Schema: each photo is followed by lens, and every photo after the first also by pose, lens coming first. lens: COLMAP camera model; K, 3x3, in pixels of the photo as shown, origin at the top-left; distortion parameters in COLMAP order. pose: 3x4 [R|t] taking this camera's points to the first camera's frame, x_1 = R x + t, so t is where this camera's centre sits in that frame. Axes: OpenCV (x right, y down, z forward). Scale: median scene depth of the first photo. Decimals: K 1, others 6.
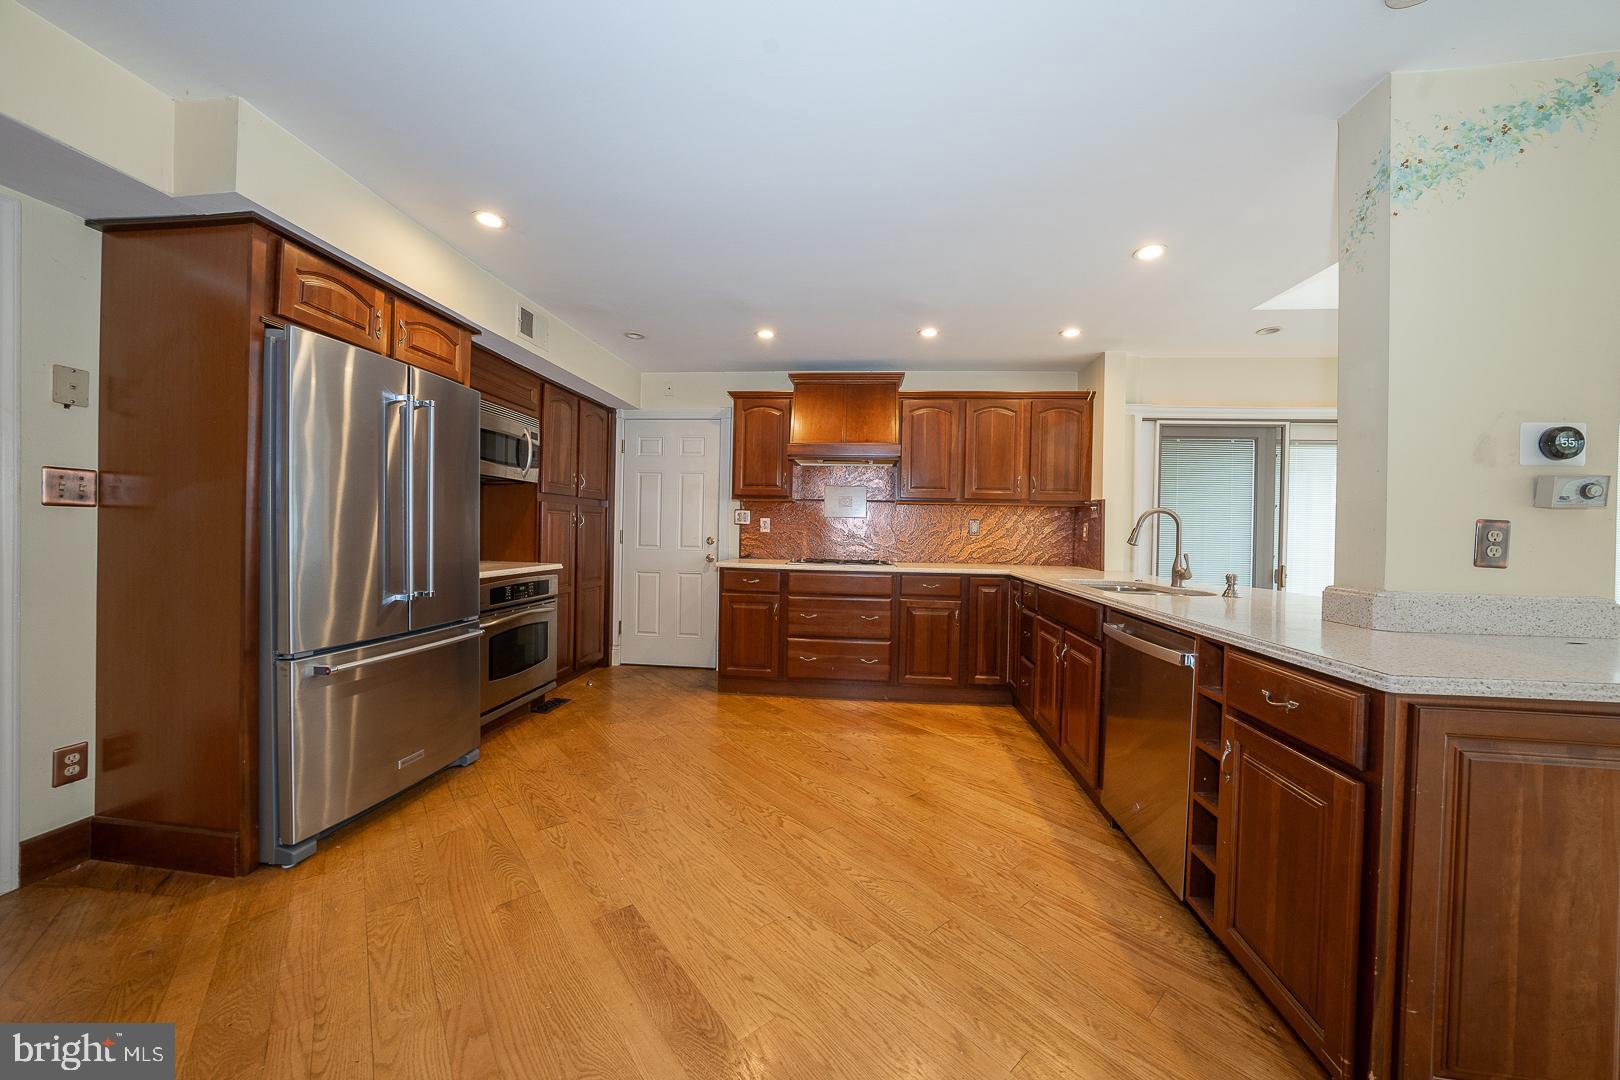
lens RADIAL K [[555.0, 0, 811.3], [0, 555.0, 533.9], [0, 0, 1]] dist [-0.021829, 0.004712]
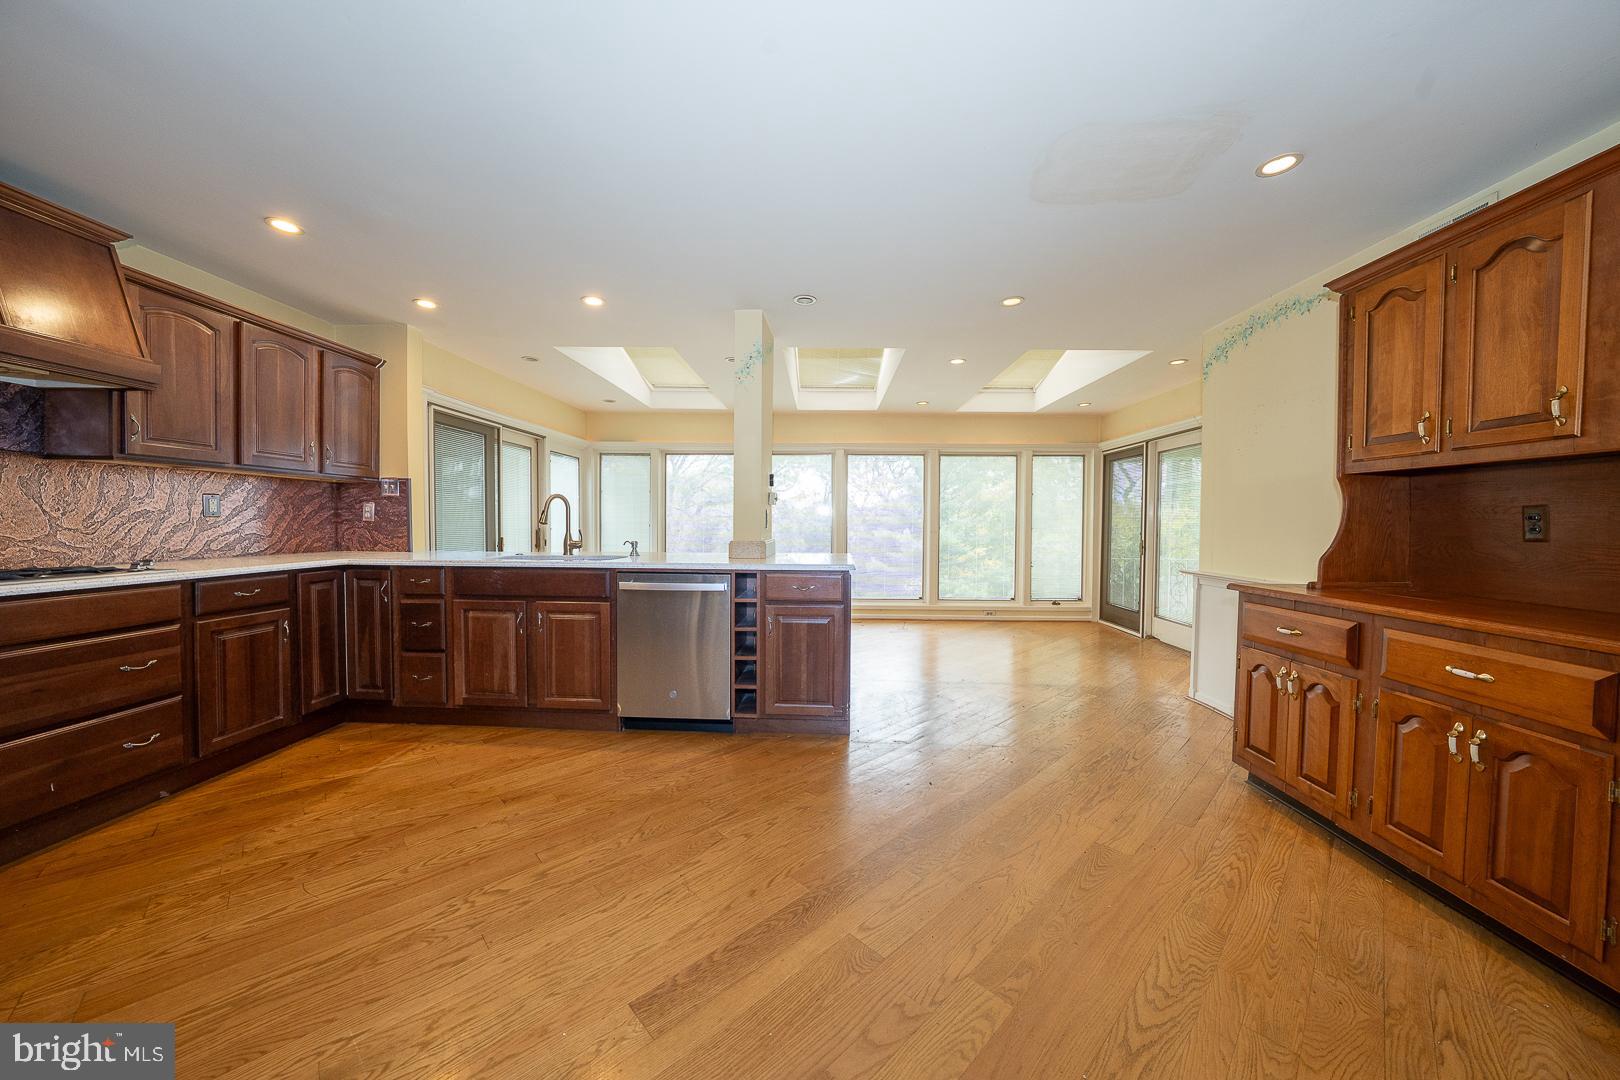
lens RADIAL K [[555.0, 0, 811.3], [0, 555.0, 533.9], [0, 0, 1]] dist [-0.021829, 0.004712]
pose [[-0.055431, -0.043123, 0.997531, -0.513680], [-0.003170, 0.999069, 0.043013, -0.009506], [-0.998457, -0.000778, -0.055516, 0.374947]]
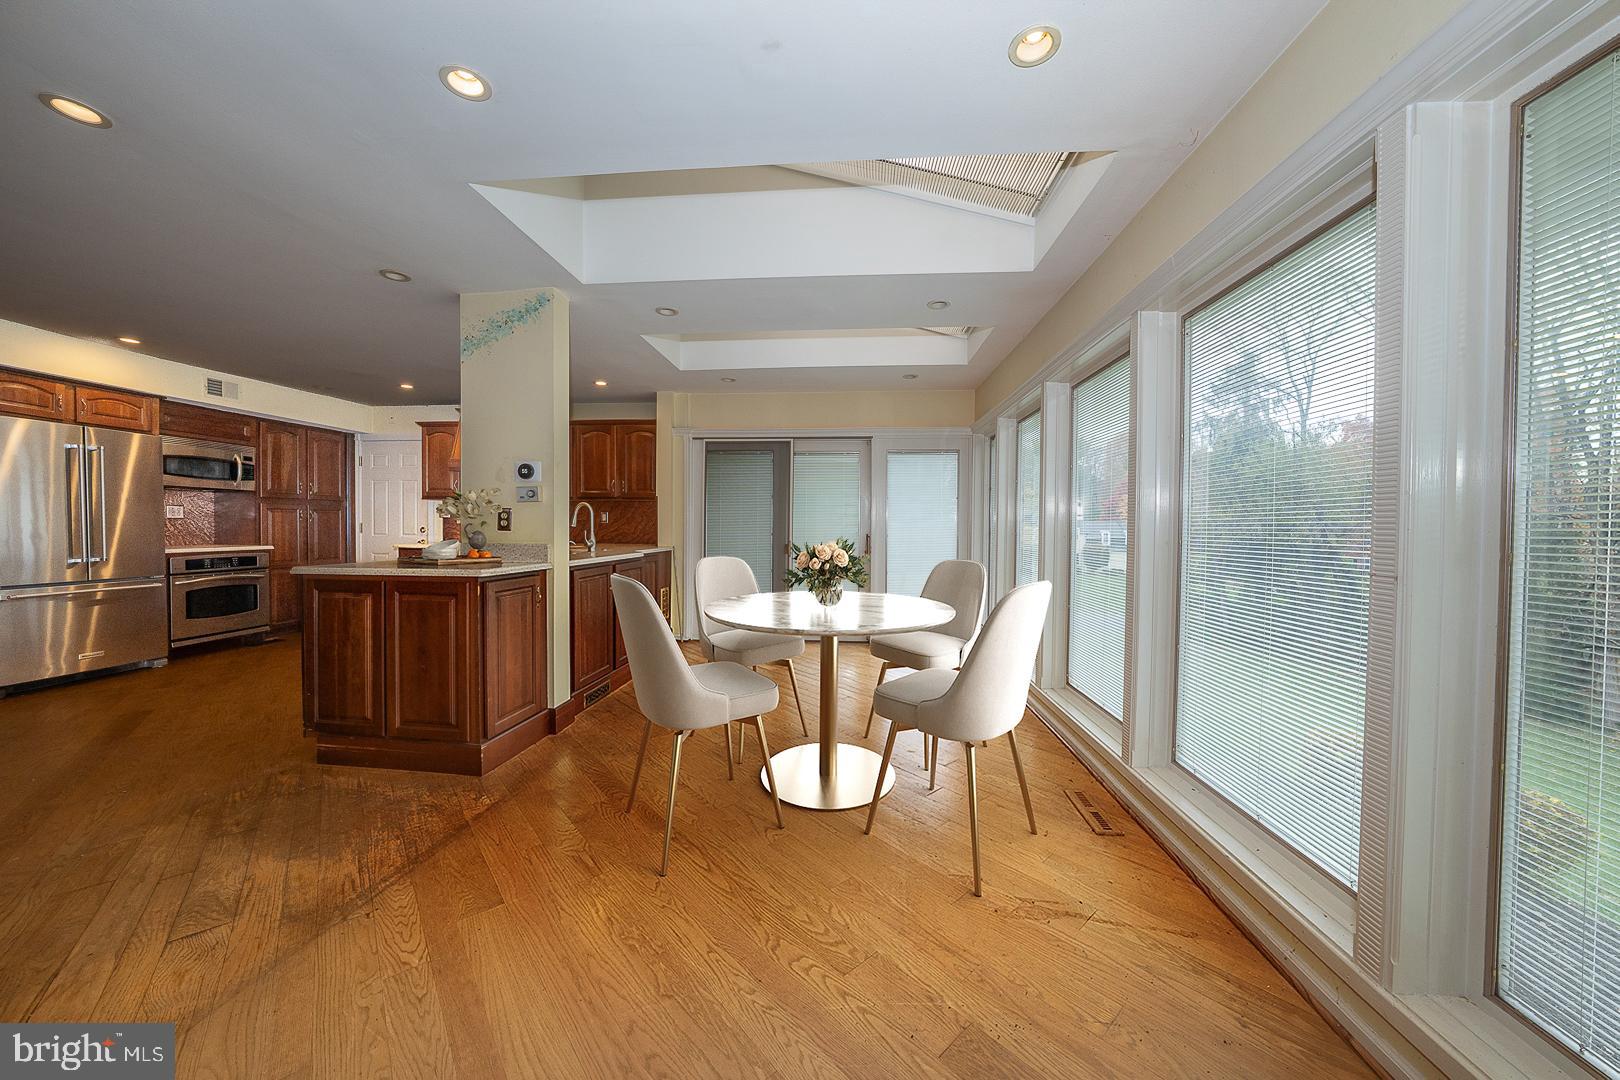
lens RADIAL K [[555.0, 0, 811.3], [0, 555.0, 533.9], [0, 0, 1]] dist [-0.021829, 0.004712]
pose [[0.999848, -0.013805, 0.010659, 0.979204], [0.013703, 0.999860, 0.009616, 0.028612], [-0.010790, -0.009468, 0.999897, -0.466167]]
